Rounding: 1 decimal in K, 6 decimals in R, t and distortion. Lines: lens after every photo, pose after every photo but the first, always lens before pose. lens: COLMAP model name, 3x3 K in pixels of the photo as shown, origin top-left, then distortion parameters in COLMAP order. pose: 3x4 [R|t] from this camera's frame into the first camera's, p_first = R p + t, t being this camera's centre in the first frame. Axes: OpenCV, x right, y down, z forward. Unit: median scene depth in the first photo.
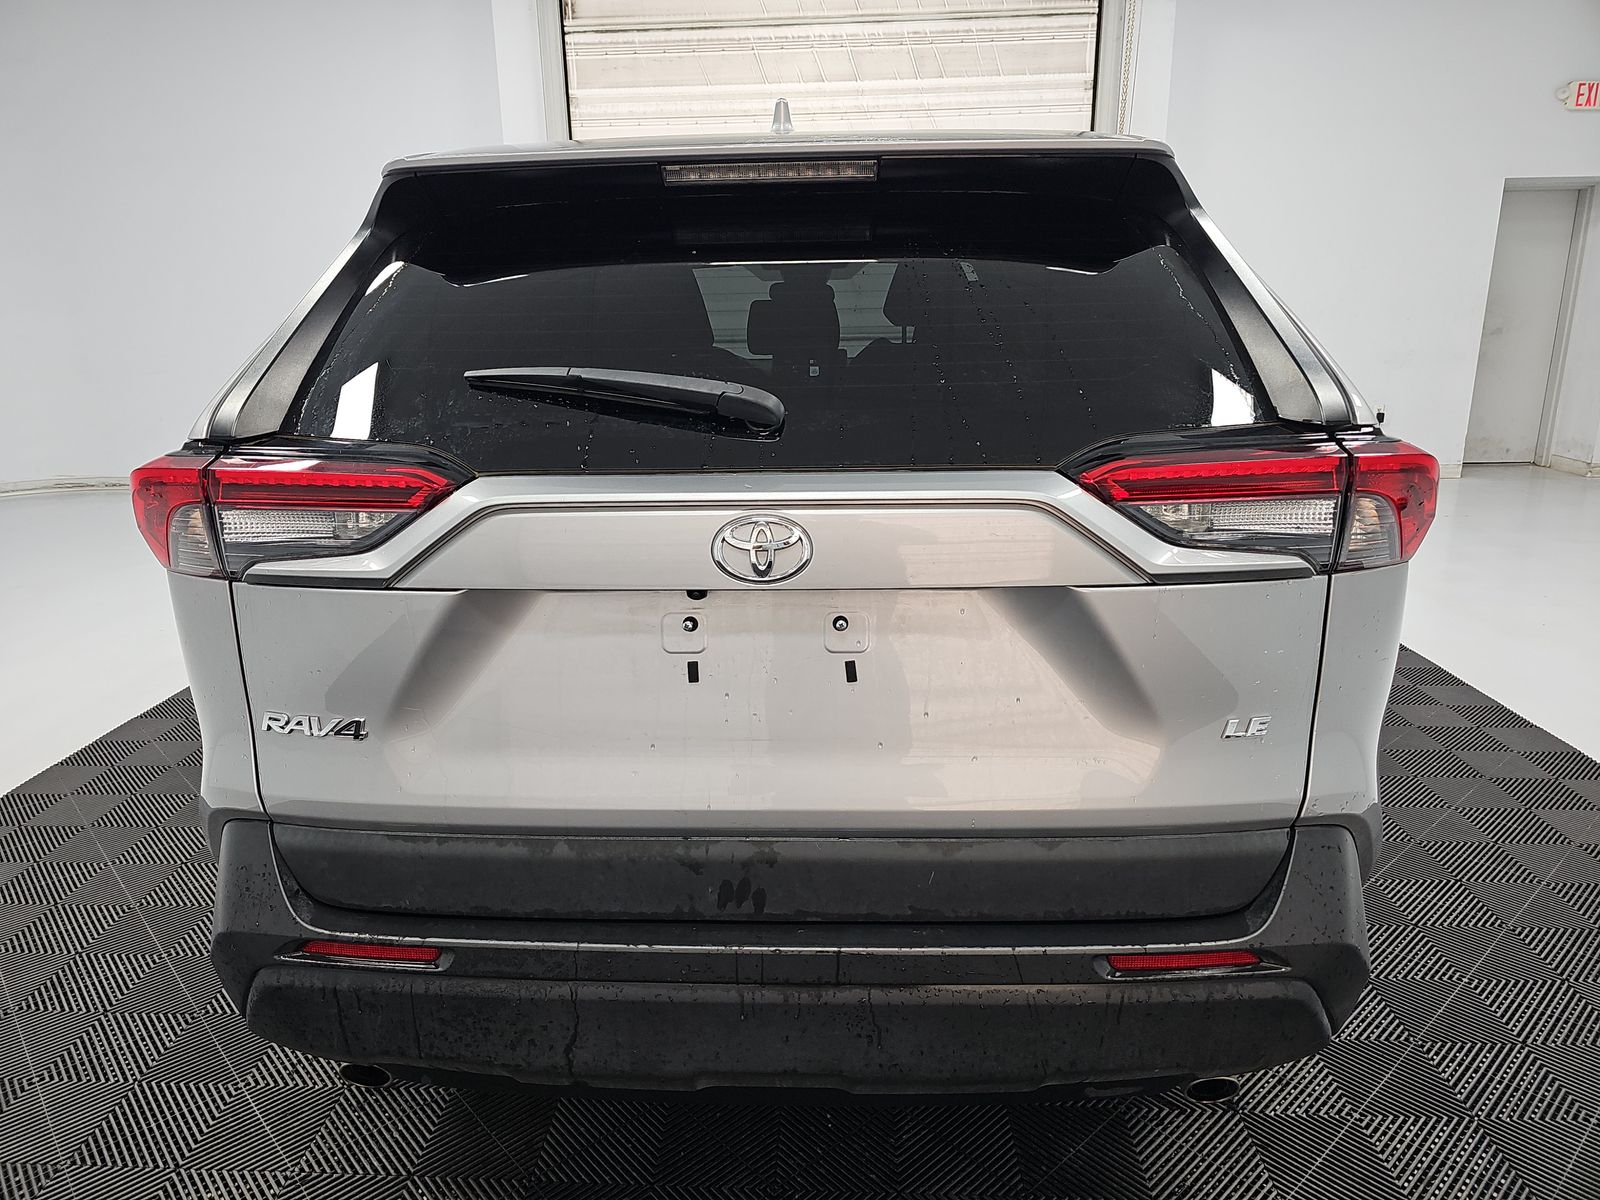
lens RADIAL K [[1074.5, 0, 793.4], [0, 1074.5, 593.2], [0, 0, 1]] dist [0.031132, -0.046443]
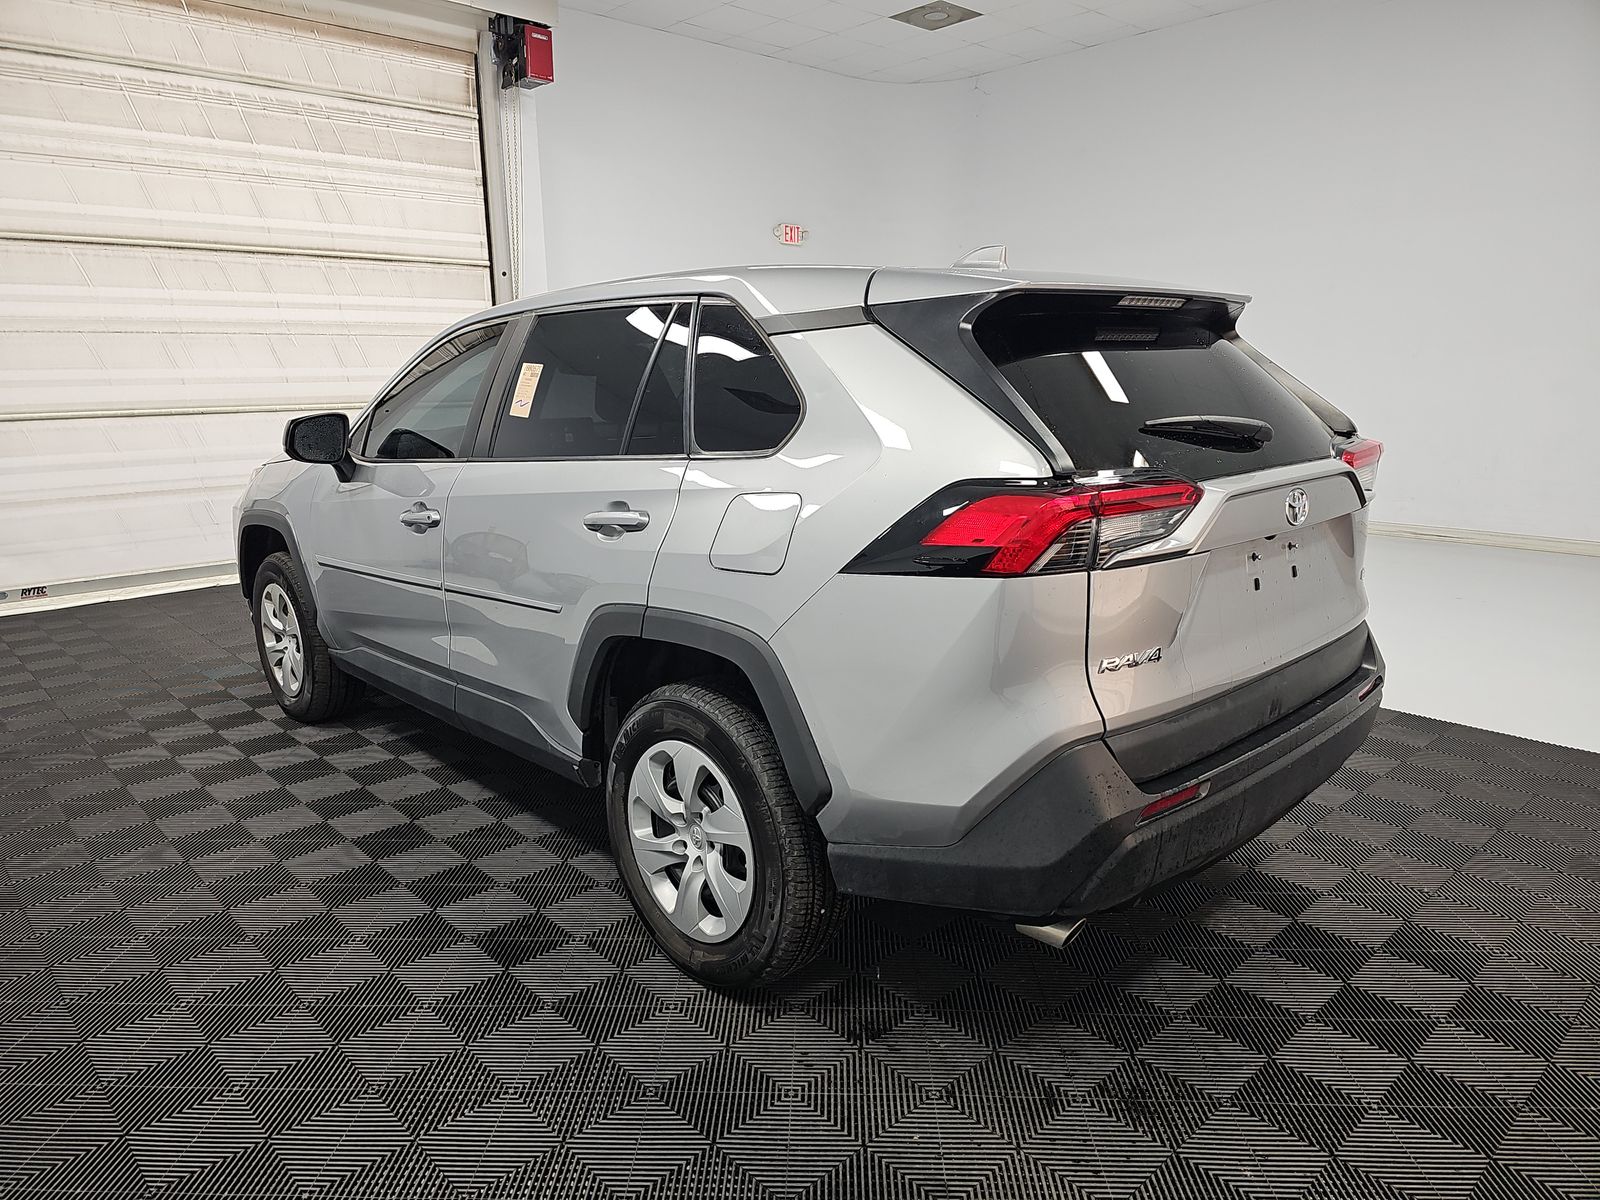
lens RADIAL K [[1074.5, 0, 793.4], [0, 1074.5, 593.2], [0, 0, 1]] dist [0.031132, -0.046443]
pose [[0.693815, -0.133469, 0.707677, -1.851671], [0.179361, 0.983736, 0.009686, -0.065061], [-0.697460, 0.120210, 0.706470, 0.281105]]
